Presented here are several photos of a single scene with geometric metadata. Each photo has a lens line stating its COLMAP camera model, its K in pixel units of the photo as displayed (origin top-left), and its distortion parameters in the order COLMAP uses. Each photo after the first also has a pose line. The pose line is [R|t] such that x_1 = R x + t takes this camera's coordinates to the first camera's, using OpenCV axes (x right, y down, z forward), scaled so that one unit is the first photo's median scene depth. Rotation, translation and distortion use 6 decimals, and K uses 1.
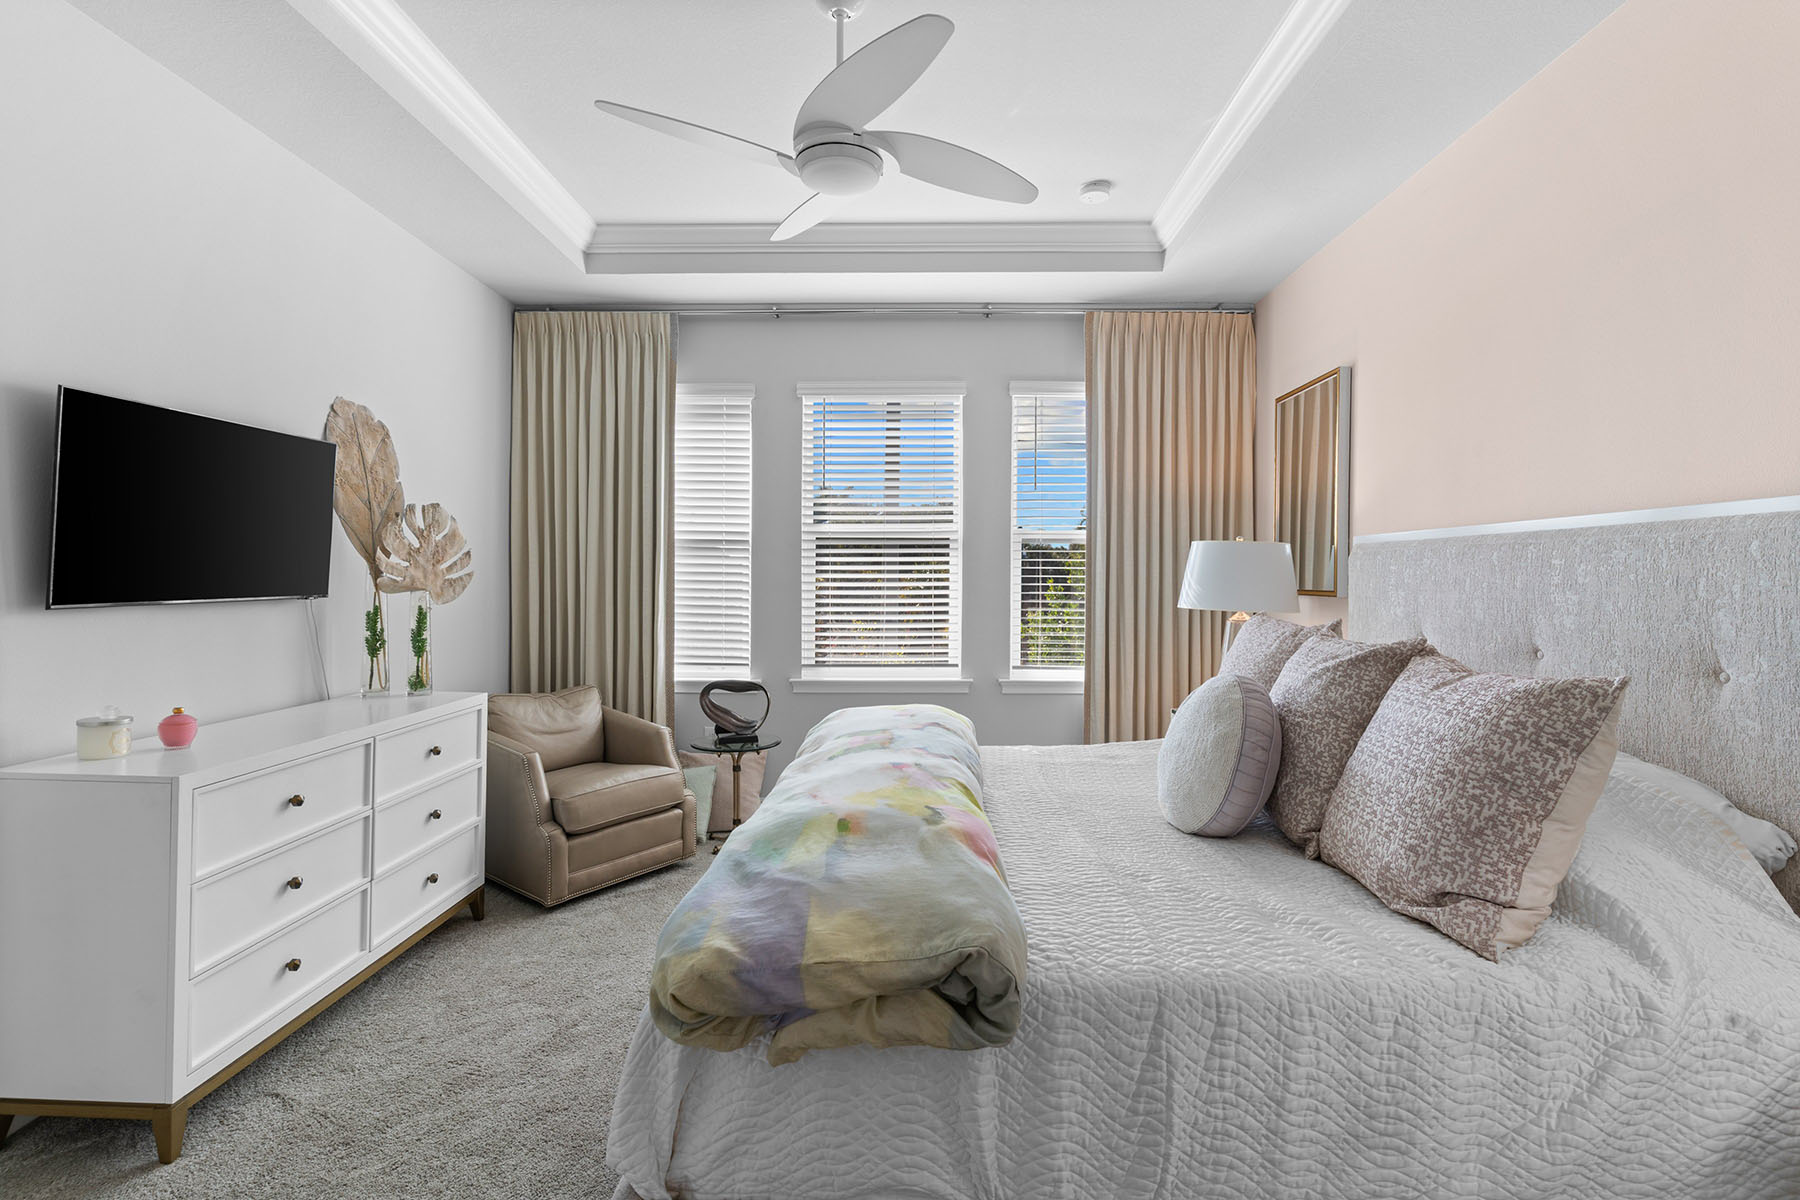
lens RADIAL K [[862.5, 0, 896.3], [0, 862.5, 583.3], [0, 0, 1]] dist [0.002880, 0.000514]
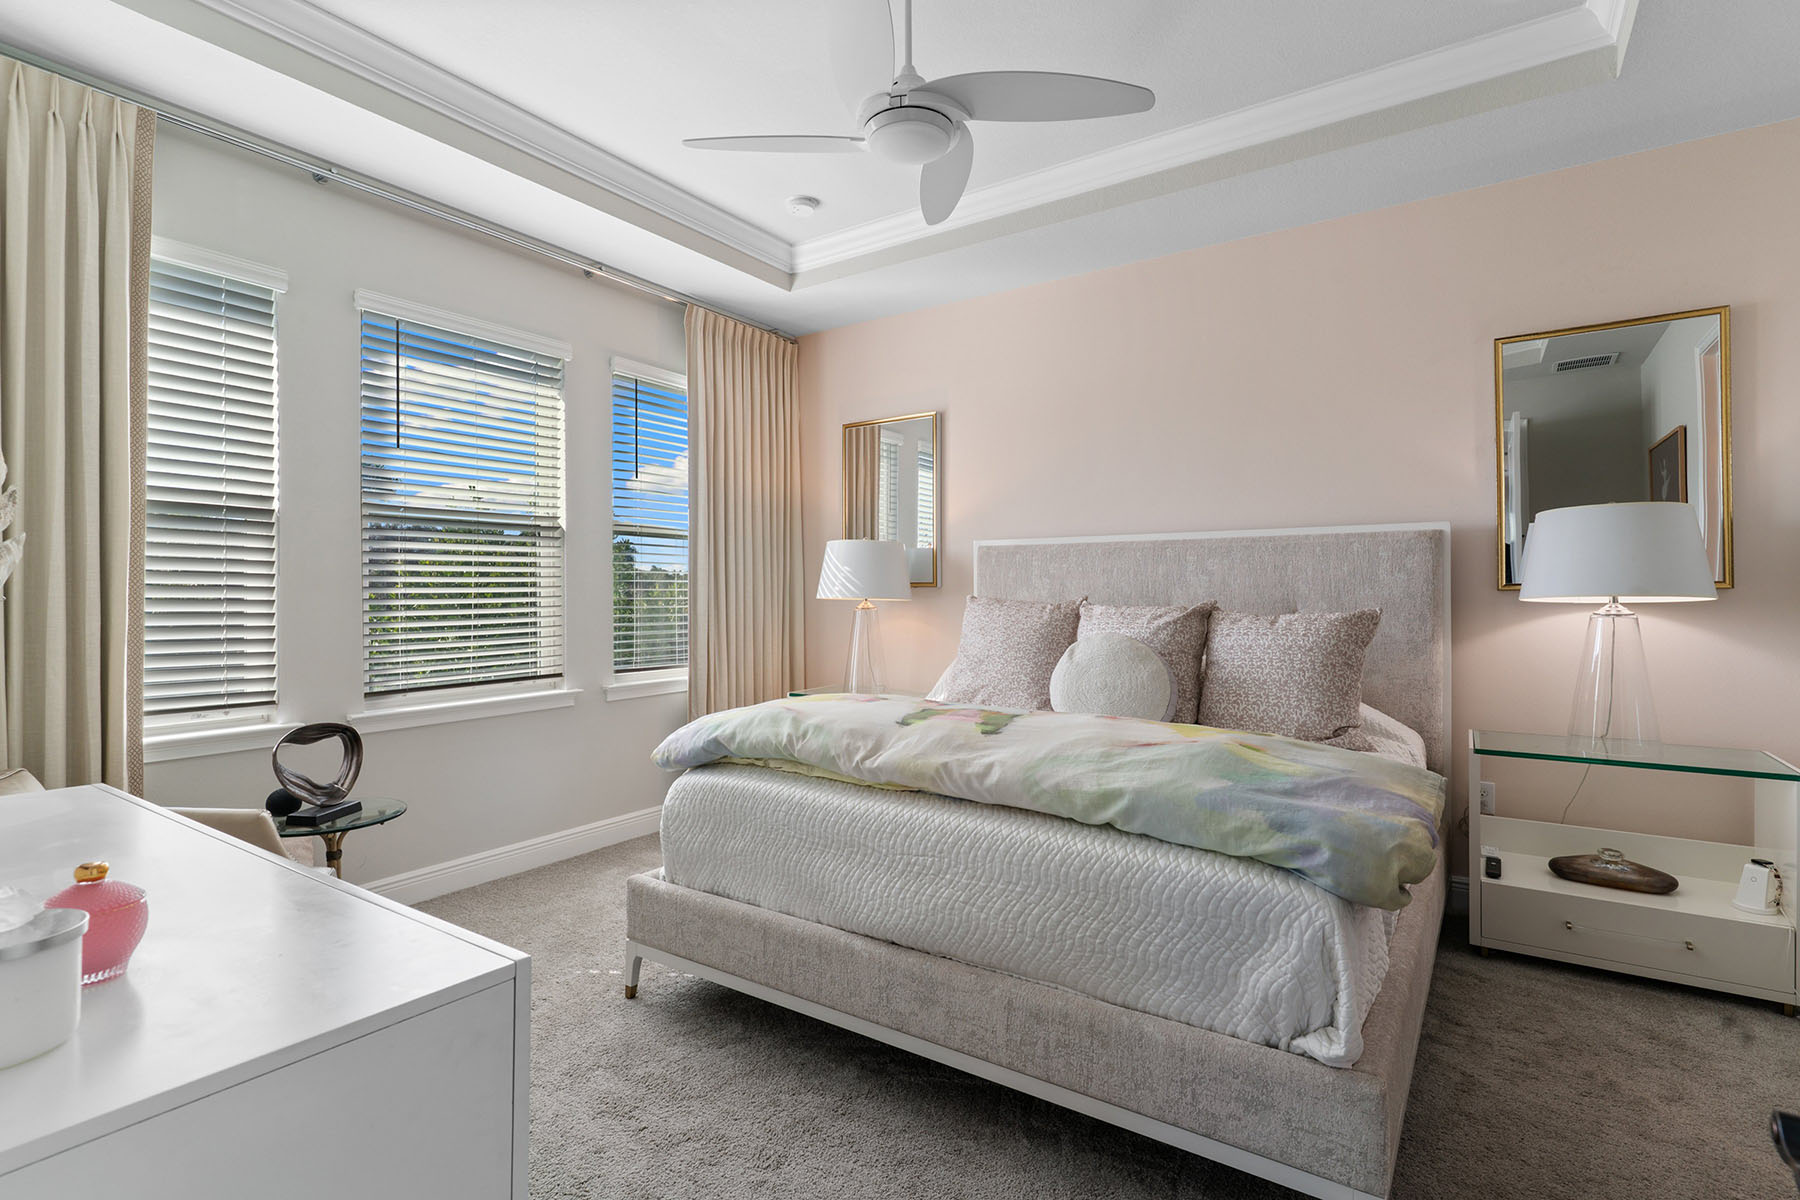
lens RADIAL K [[862.5, 0, 901.1], [0, 862.5, 598.5], [0, 0, 1]] dist [0.002880, 0.000514]
pose [[0.539265, -0.012775, 0.842039, -0.496669], [0.012300, 0.999898, 0.007293, 0.018148], [-0.842046, 0.006424, 0.539367, 0.271976]]
